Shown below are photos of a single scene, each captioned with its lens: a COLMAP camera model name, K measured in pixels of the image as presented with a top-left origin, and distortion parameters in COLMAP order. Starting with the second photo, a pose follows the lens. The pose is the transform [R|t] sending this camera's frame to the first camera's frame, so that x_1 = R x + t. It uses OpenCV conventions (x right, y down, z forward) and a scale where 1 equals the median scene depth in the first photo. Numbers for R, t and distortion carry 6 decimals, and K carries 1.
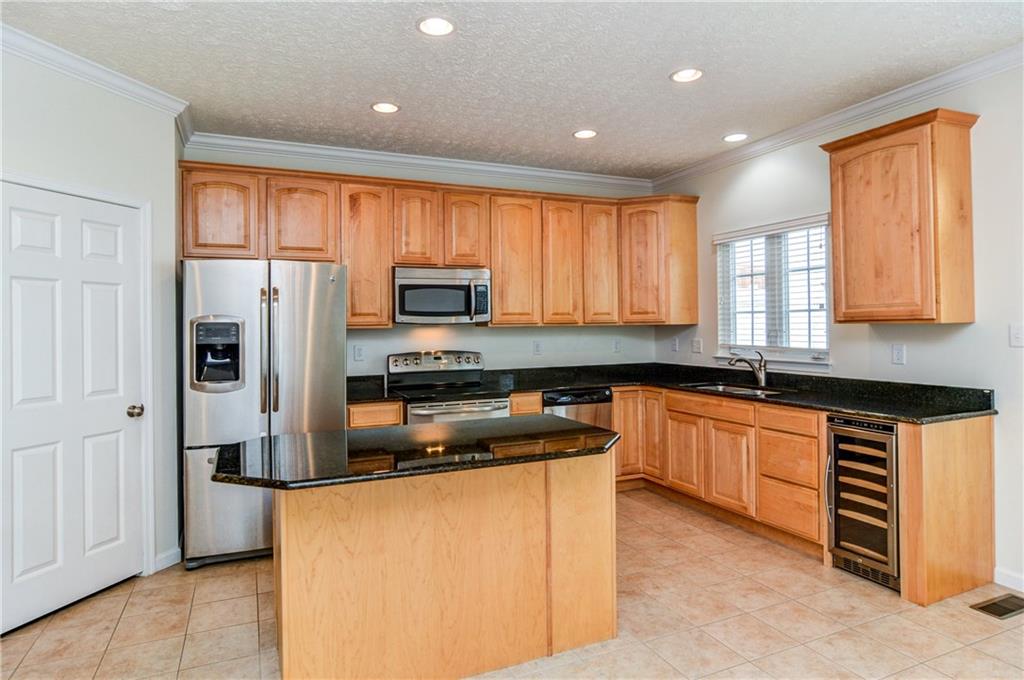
lens RADIAL K [[598.4, 0, 486.8], [0, 598.4, 320.5], [0, 0, 1]] dist [-0.008505, 0.028528]
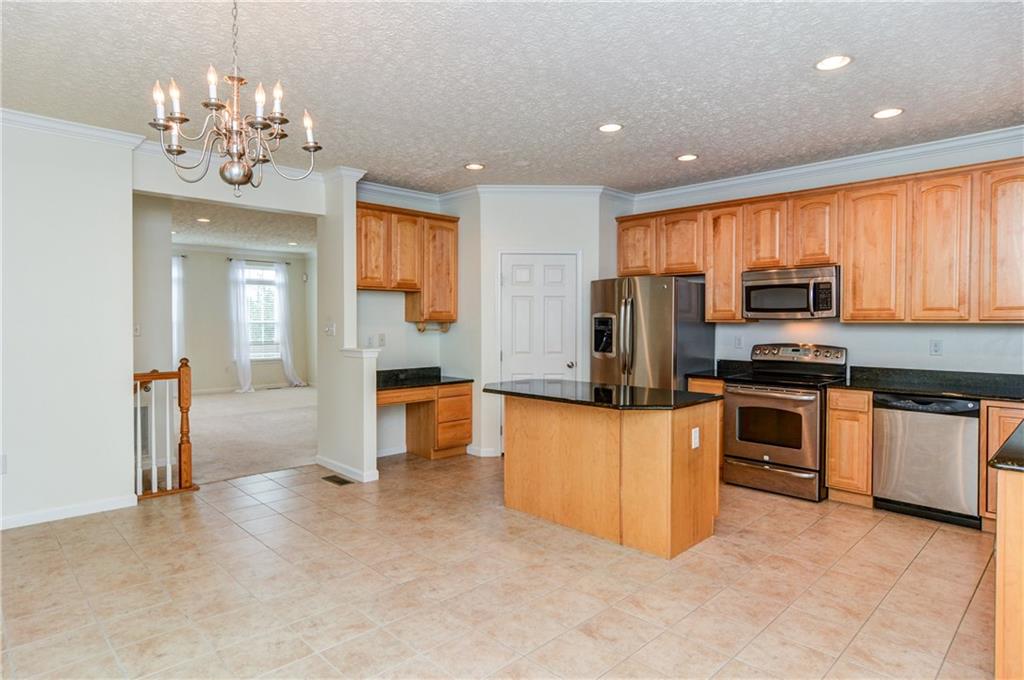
lens RADIAL K [[598.4, 0, 511.7], [0, 598.4, 335.8], [0, 0, 1]] dist [-0.008505, 0.028528]
pose [[0.377152, 0.036240, -0.925442, 0.753533], [-0.000999, 0.999249, 0.038723, -0.006231], [0.926151, -0.013680, 0.376905, 0.104495]]
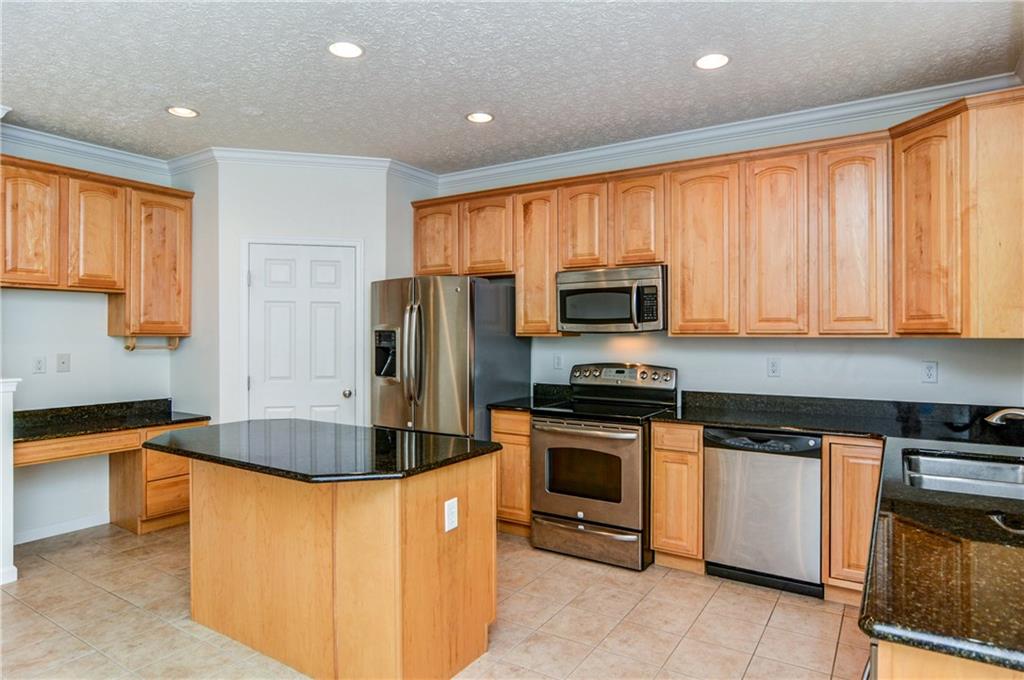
lens RADIAL K [[598.4, 0, 531.3], [0, 598.4, 338.7], [0, 0, 1]] dist [-0.008505, 0.028528]
pose [[0.574321, 0.018653, -0.818418, 0.571211], [-0.003207, 0.999784, 0.020536, -0.003185], [0.818624, -0.009169, 0.574257, 0.399037]]
